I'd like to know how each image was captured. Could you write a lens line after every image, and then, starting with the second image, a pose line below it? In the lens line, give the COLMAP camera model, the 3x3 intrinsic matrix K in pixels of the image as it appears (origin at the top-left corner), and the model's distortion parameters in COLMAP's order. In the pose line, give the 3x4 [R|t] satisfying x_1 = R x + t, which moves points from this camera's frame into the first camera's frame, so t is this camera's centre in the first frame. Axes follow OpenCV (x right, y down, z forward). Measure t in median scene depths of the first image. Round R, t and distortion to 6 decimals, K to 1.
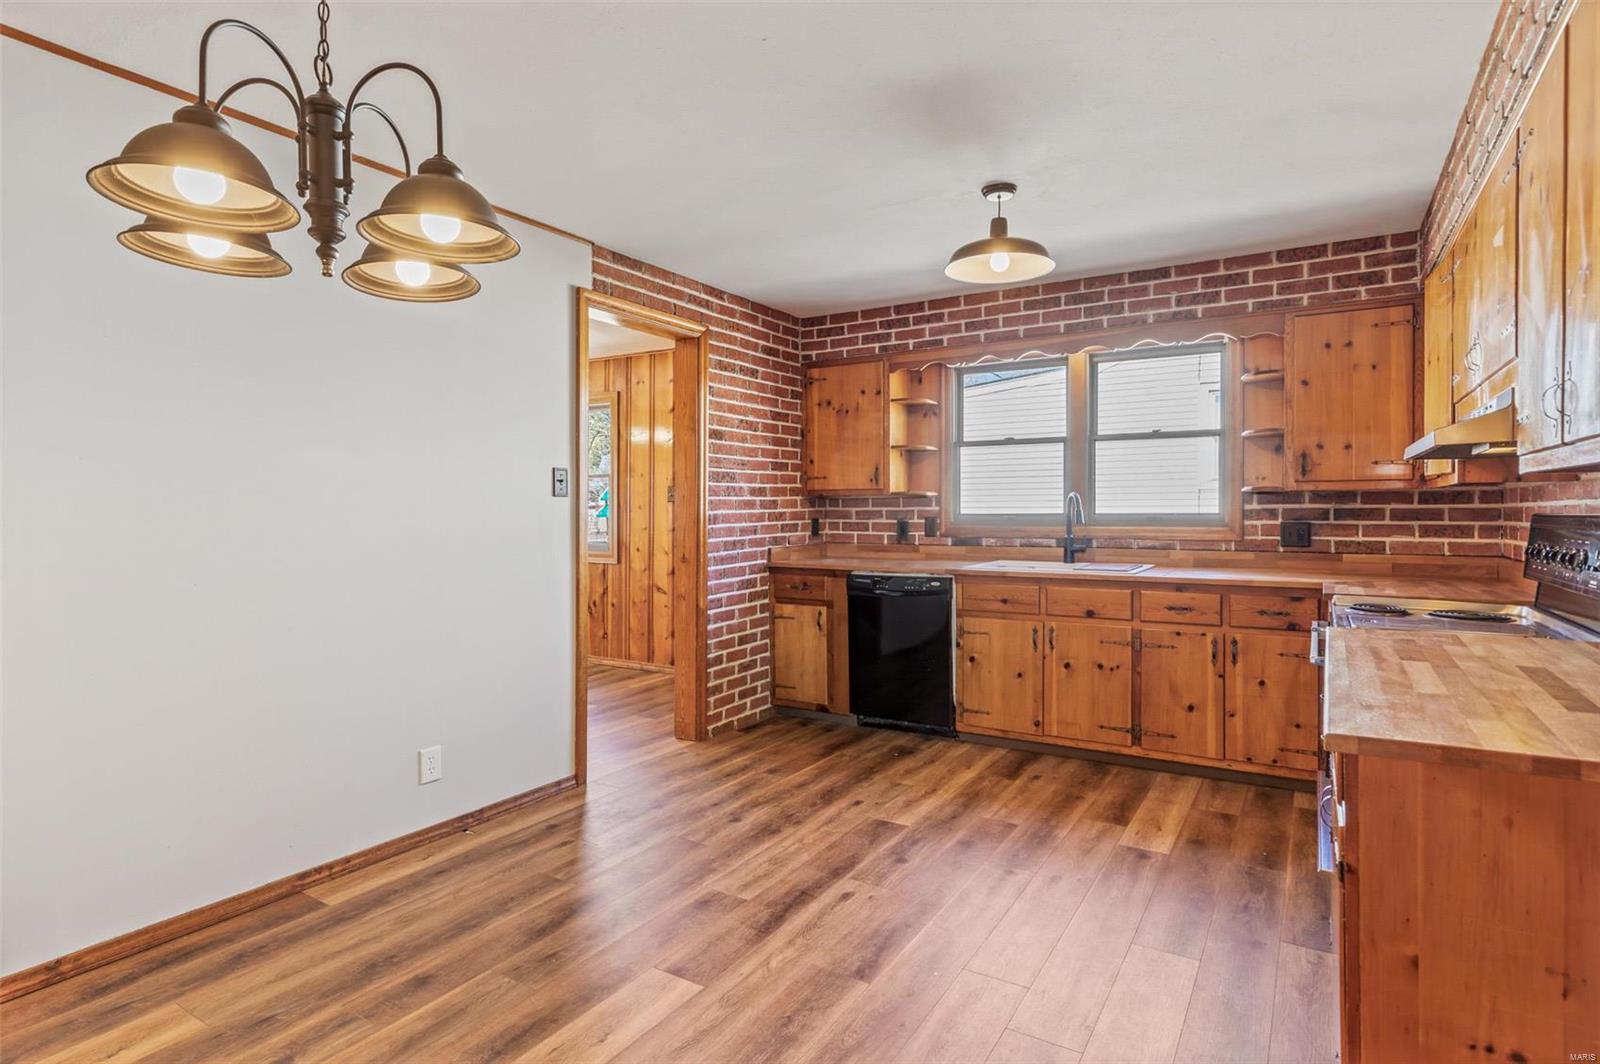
lens RADIAL K [[829.0, 0, 803.0], [0, 829.0, 515.8], [0, 0, 1]] dist [-0.006550, 0.000211]
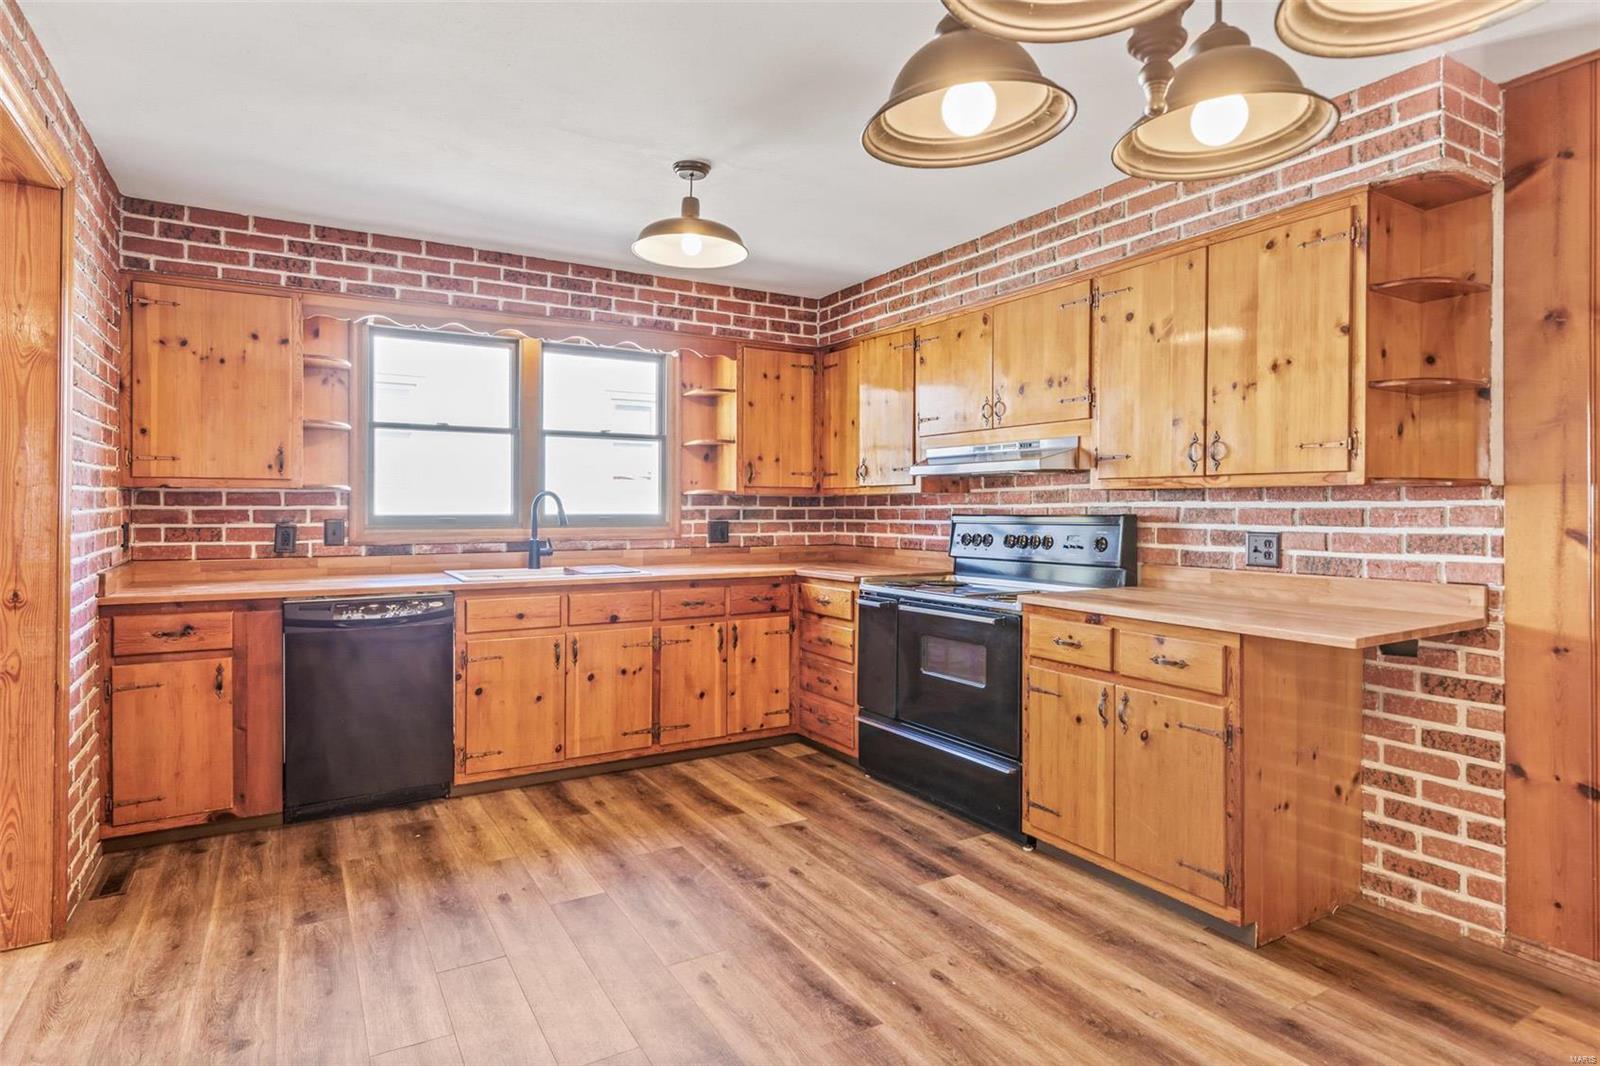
lens RADIAL K [[879.8, 0, 802.1], [0, 879.8, 507.5], [0, 0, 1]] dist [0.007962, -0.002305]
pose [[0.458991, 0.002737, 0.888437, -0.448278], [0.001097, 0.999993, -0.003648, -0.006727], [-0.888440, 0.002648, 0.458985, 0.328398]]
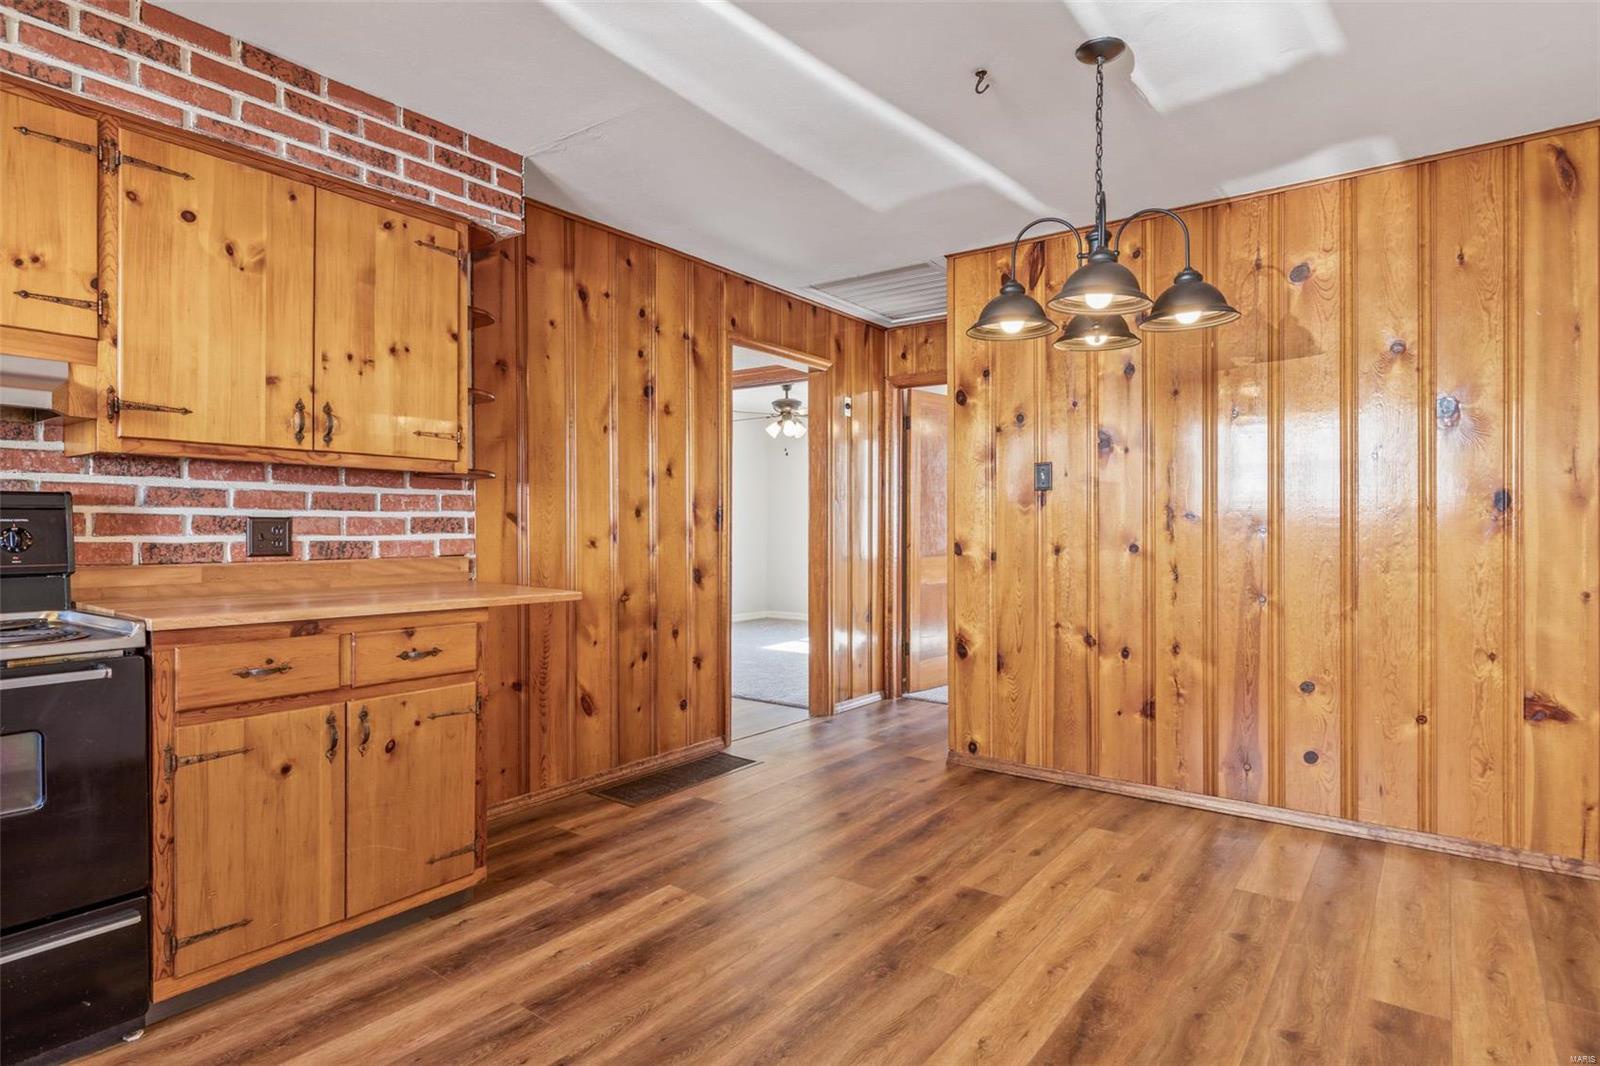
lens RADIAL K [[879.8, 0, 794.2], [0, 879.8, 538.5], [0, 0, 1]] dist [0.007962, -0.002305]
pose [[-0.997184, -0.004269, 0.074866, -0.050445], [-0.003082, 0.999868, 0.015963, 0.015999], [-0.074924, 0.015688, -0.997066, 0.956884]]
